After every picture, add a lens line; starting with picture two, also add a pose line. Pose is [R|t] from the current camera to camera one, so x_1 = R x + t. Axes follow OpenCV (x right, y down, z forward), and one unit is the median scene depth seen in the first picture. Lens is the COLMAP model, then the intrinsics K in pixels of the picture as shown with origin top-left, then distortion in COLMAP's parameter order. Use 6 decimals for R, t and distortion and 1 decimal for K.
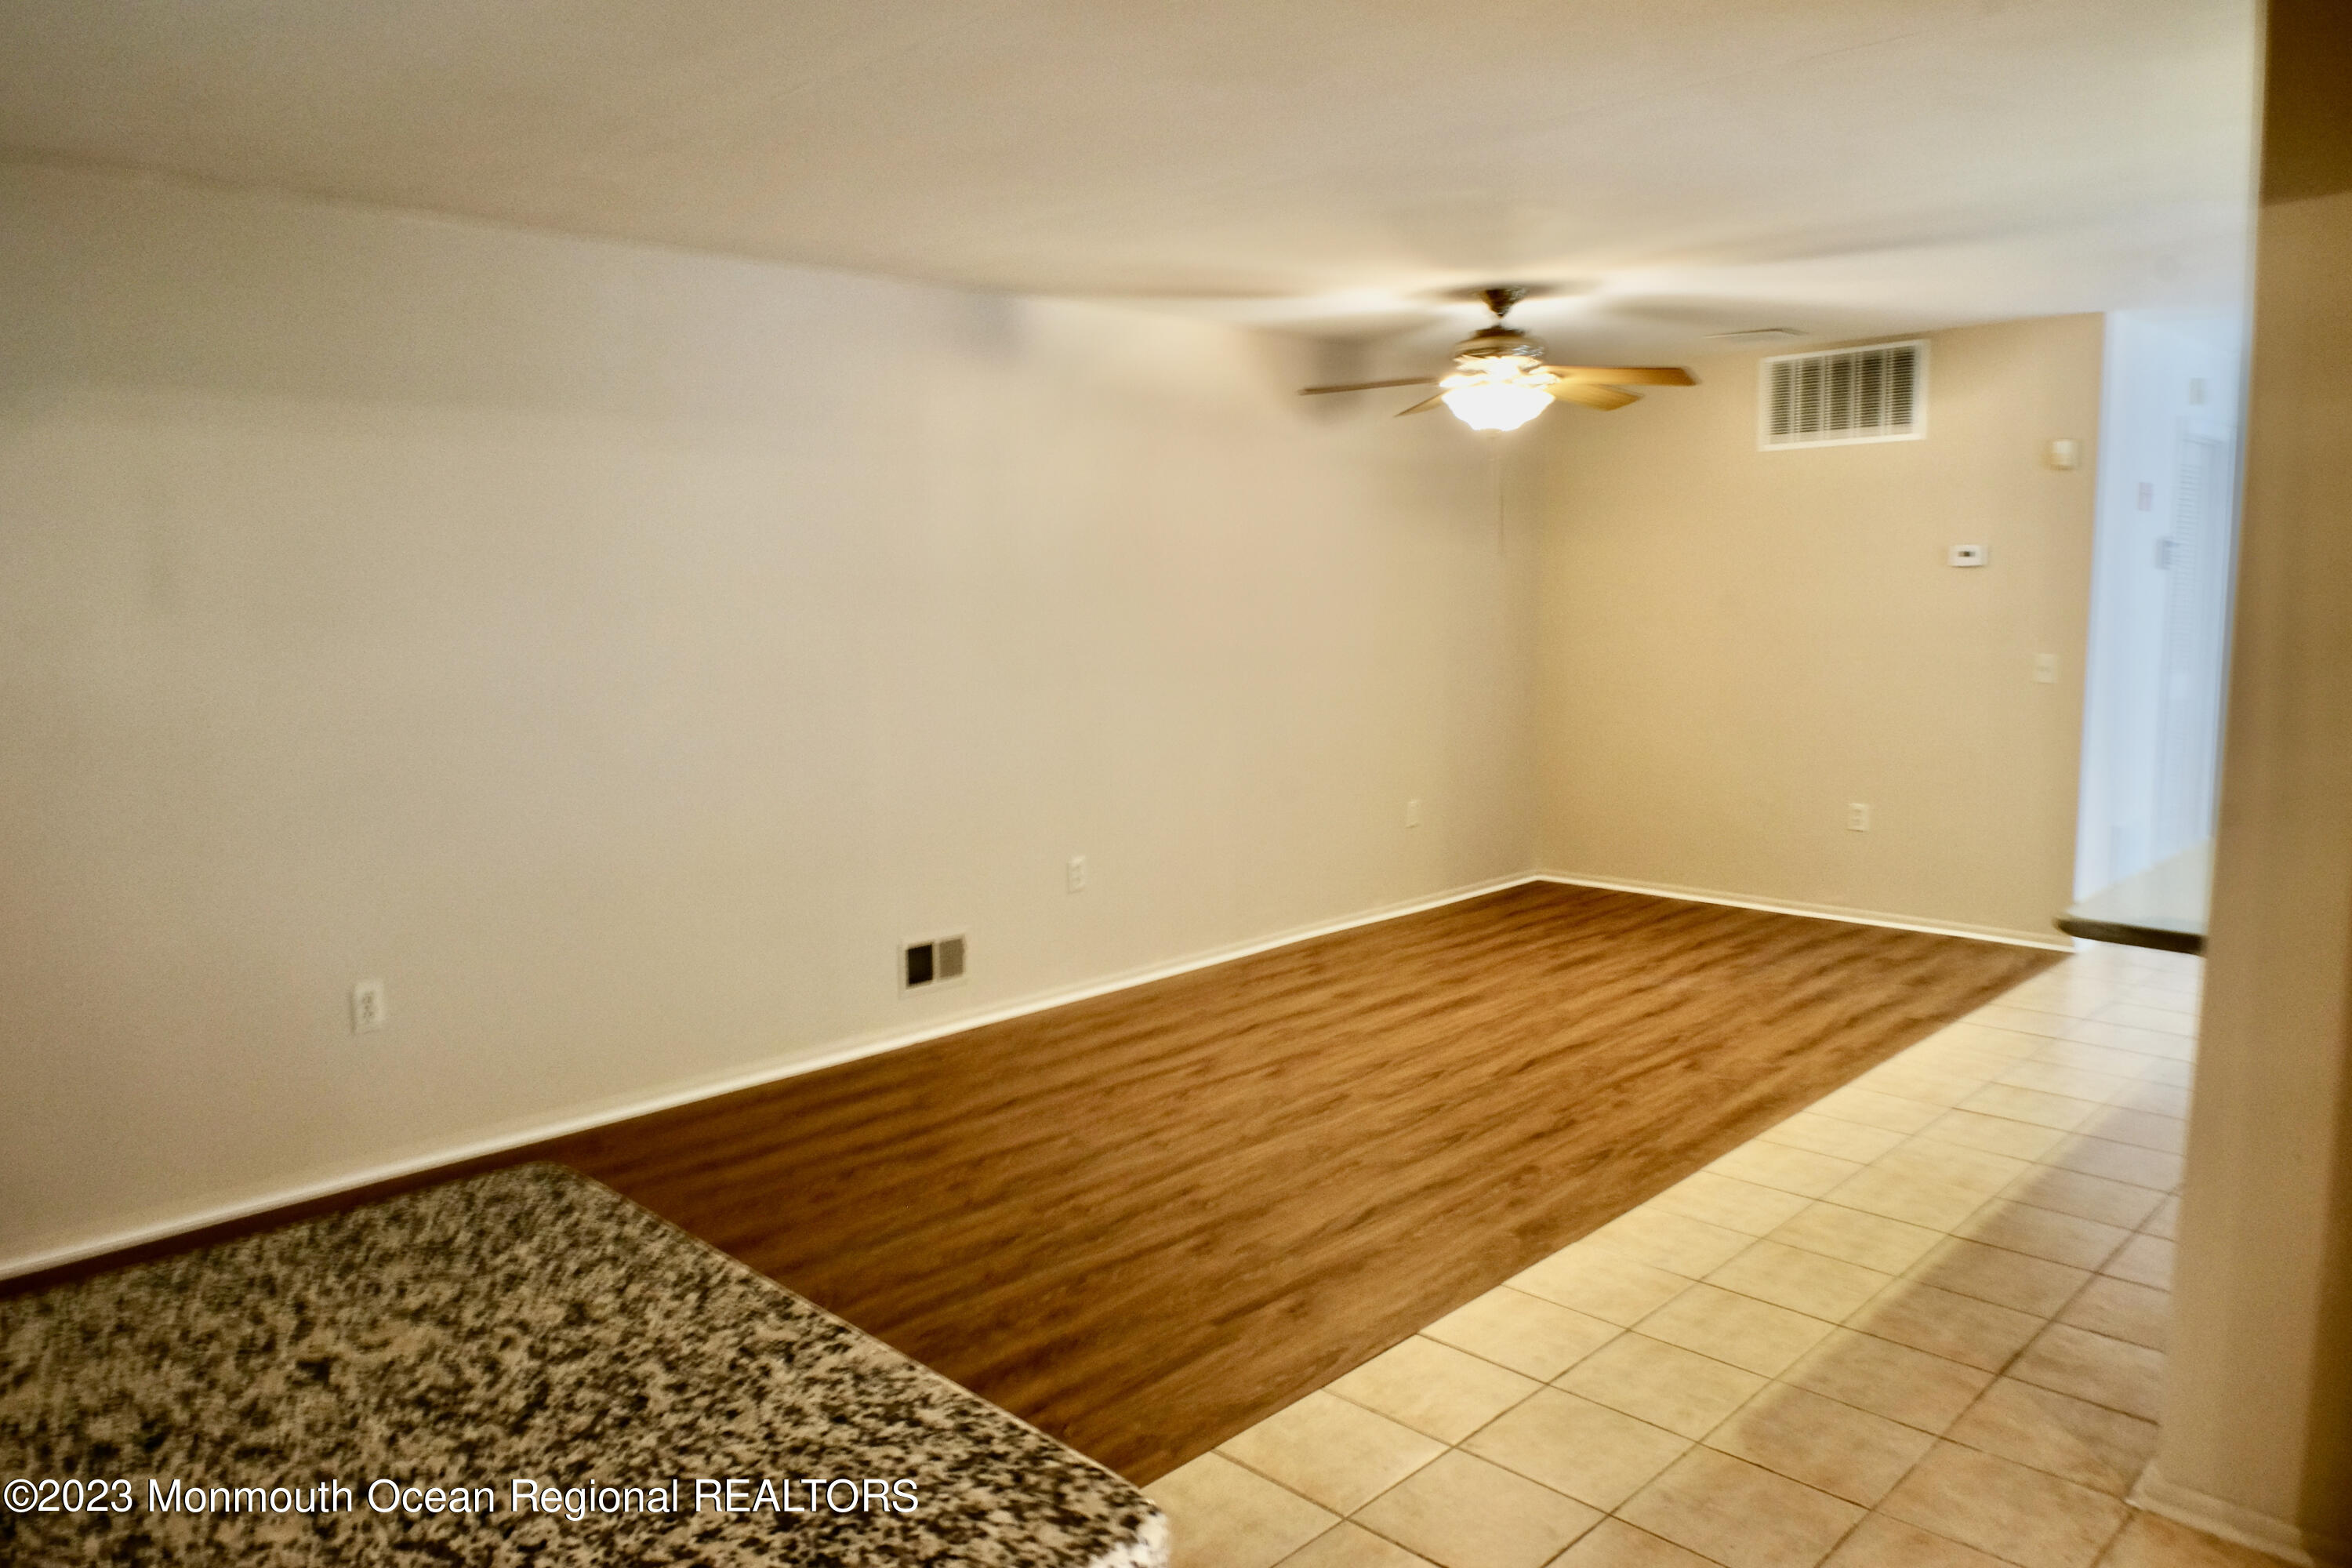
lens RADIAL K [[1627.7, 0, 1193.6], [0, 1627.7, 779.1], [0, 0, 1]] dist [-0.018378, 0.012279]
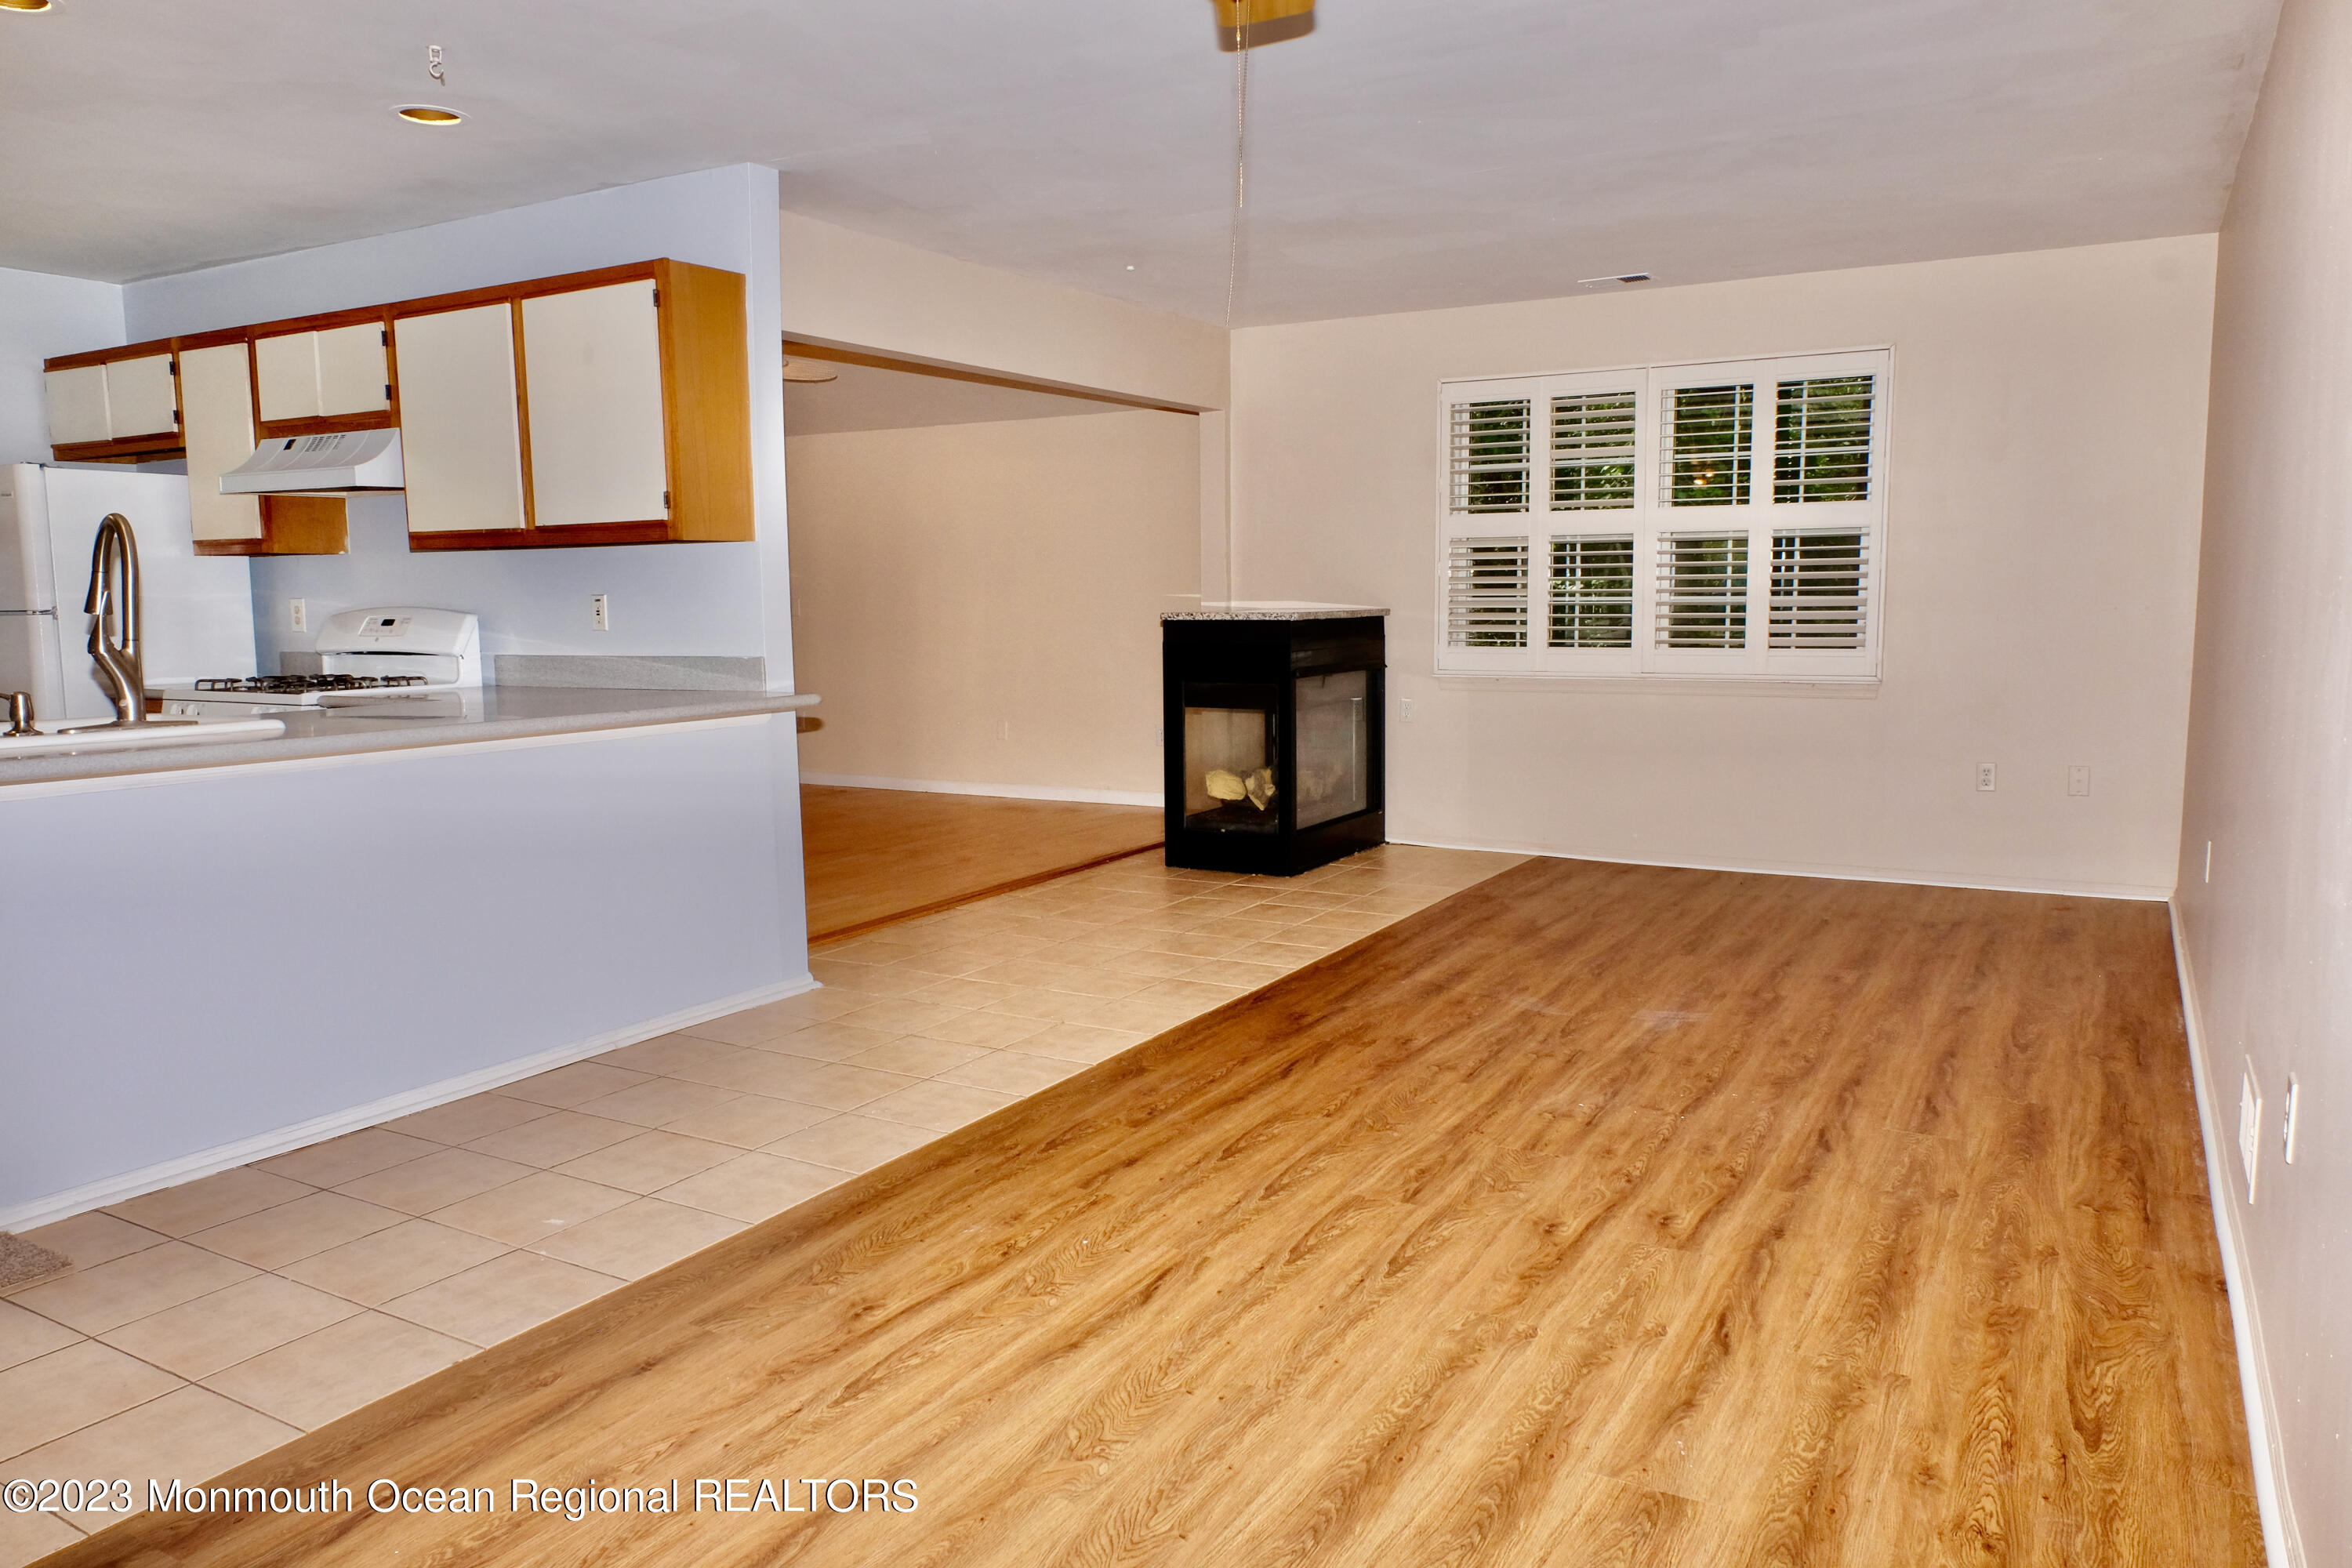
lens RADIAL K [[1627.7, 0, 1166.2], [0, 1627.7, 795.0], [0, 0, 1]] dist [-0.018378, 0.012279]
pose [[-0.971596, 0.051048, -0.231075, 0.339281], [-0.008098, 0.968712, 0.248055, -0.136903], [0.236508, 0.242880, -0.940783, 1.569562]]
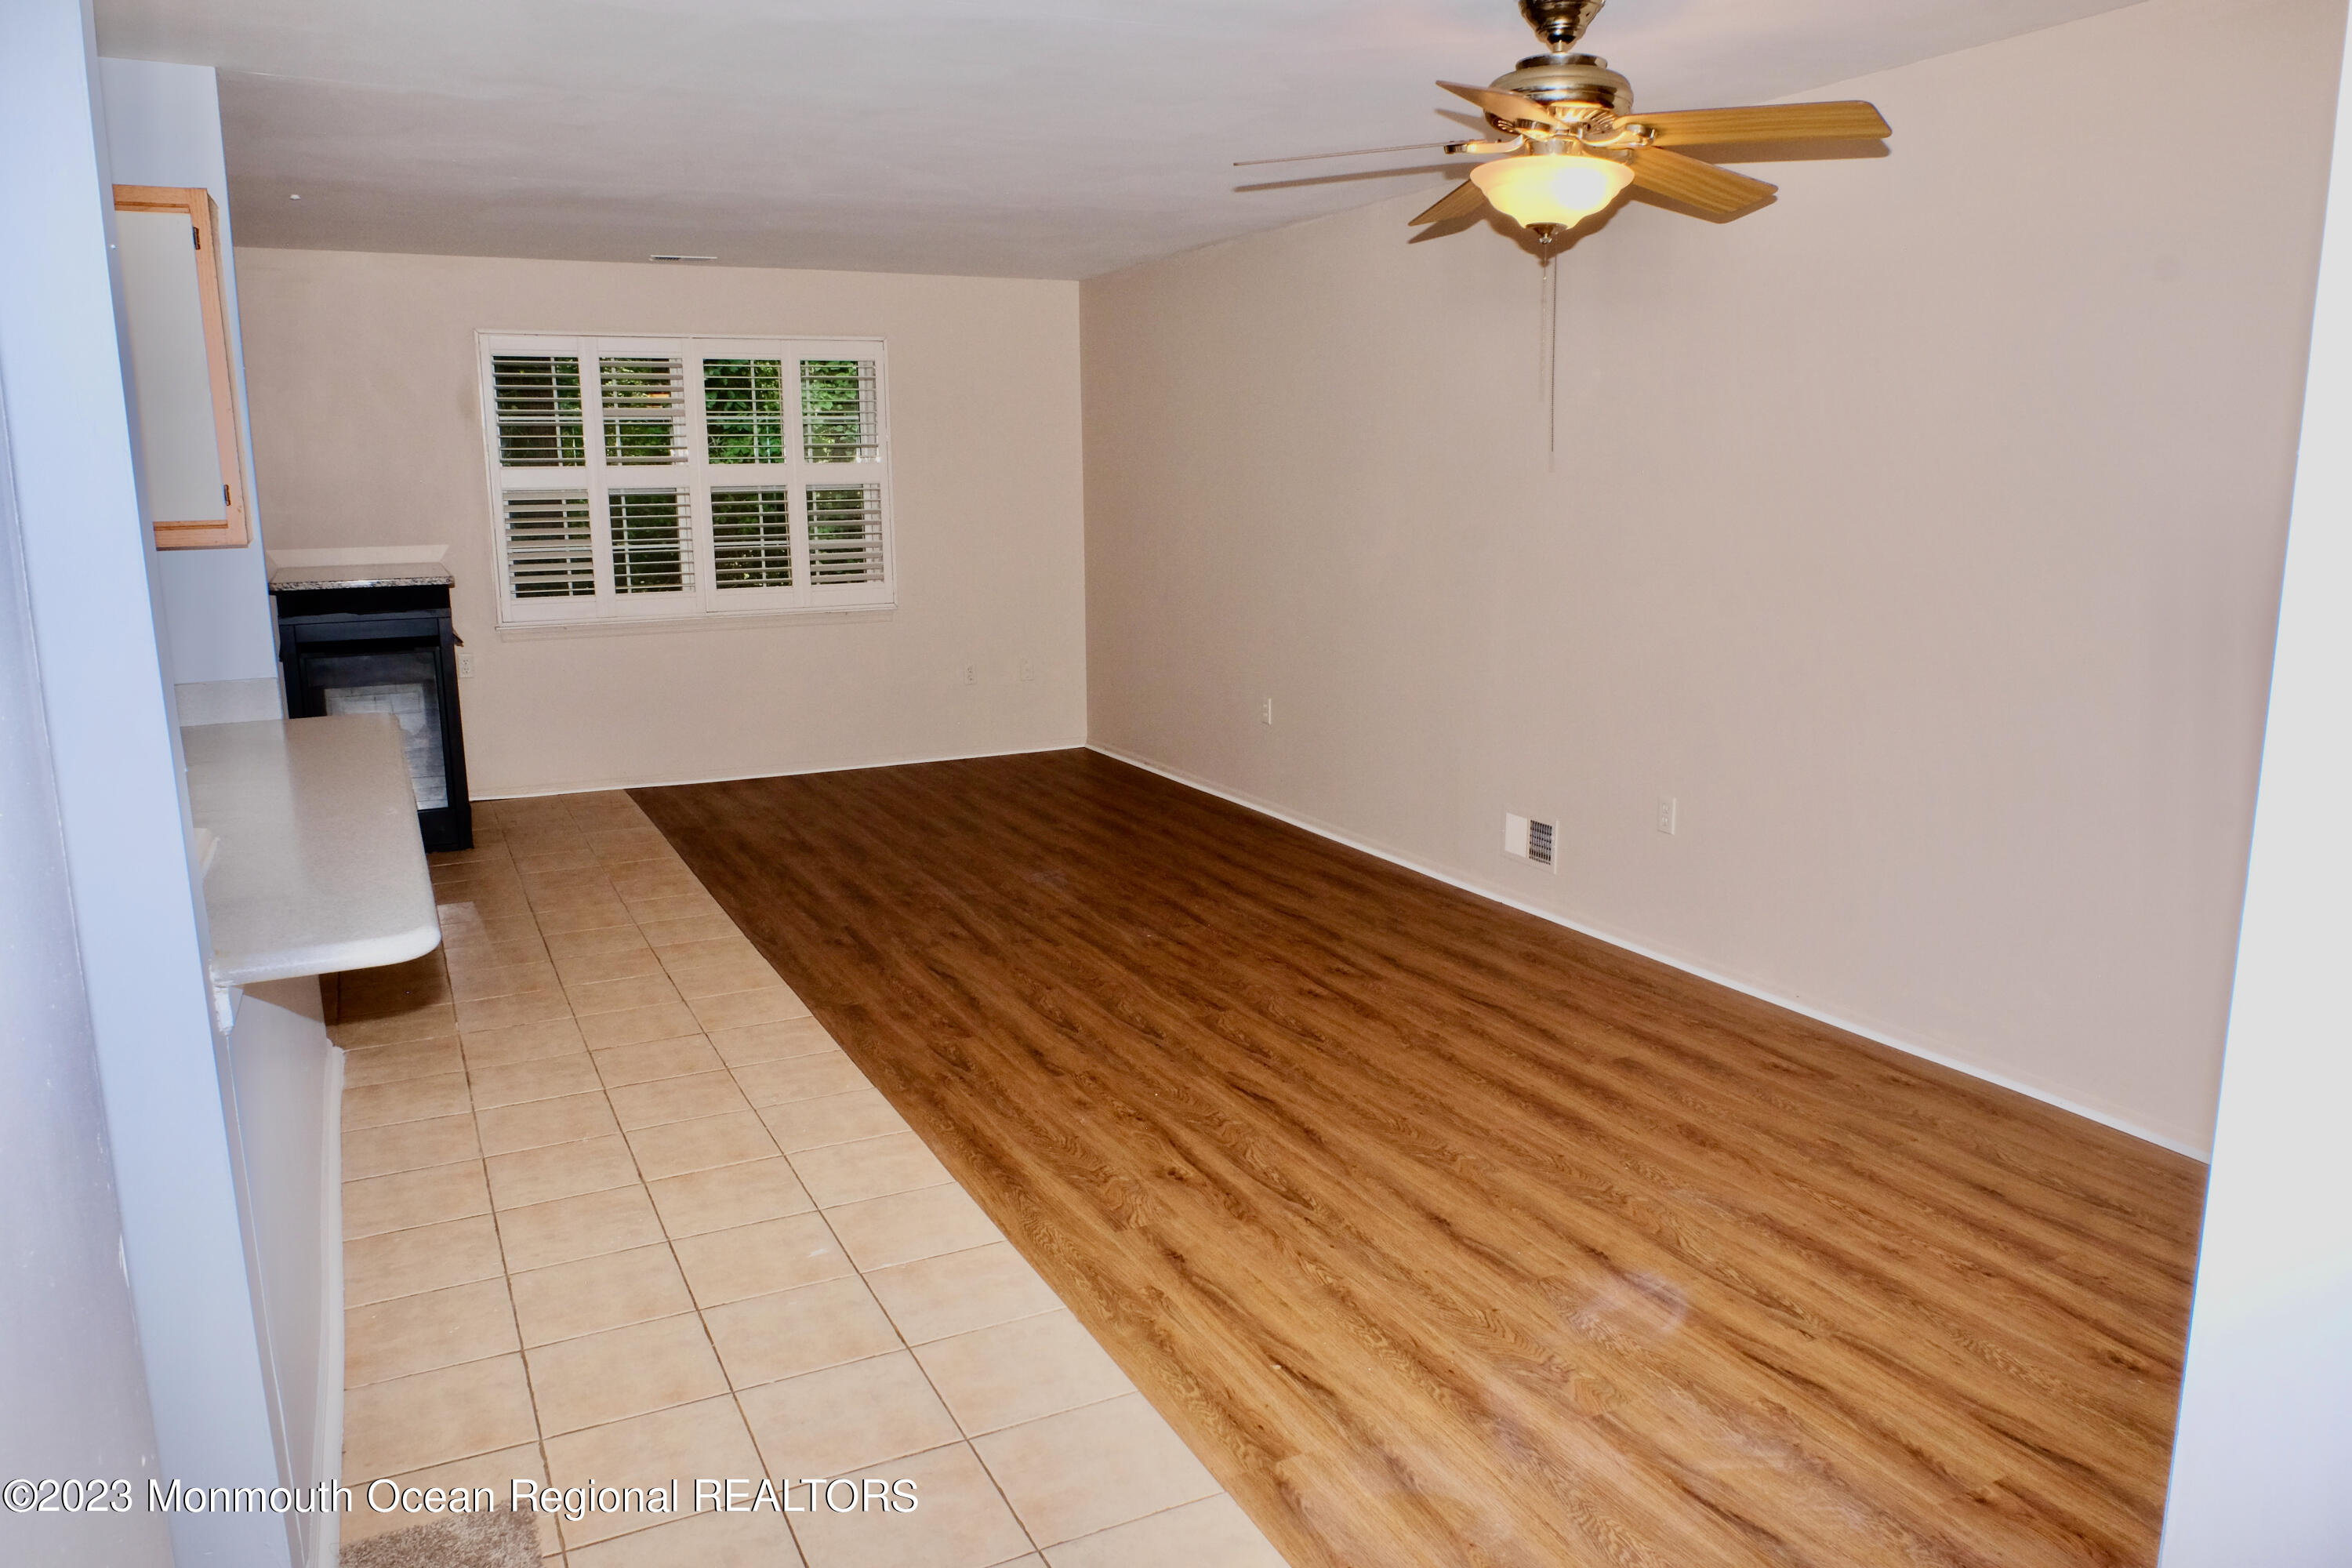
lens RADIAL K [[1627.7, 0, 1159.6], [0, 1627.7, 790.6], [0, 0, 1]] dist [-0.018378, 0.012279]
pose [[-0.339177, 0.200281, -0.919155, 0.967012], [-0.104535, 0.962998, 0.248409, -0.166595], [0.934897, 0.180339, -0.305690, 1.233600]]
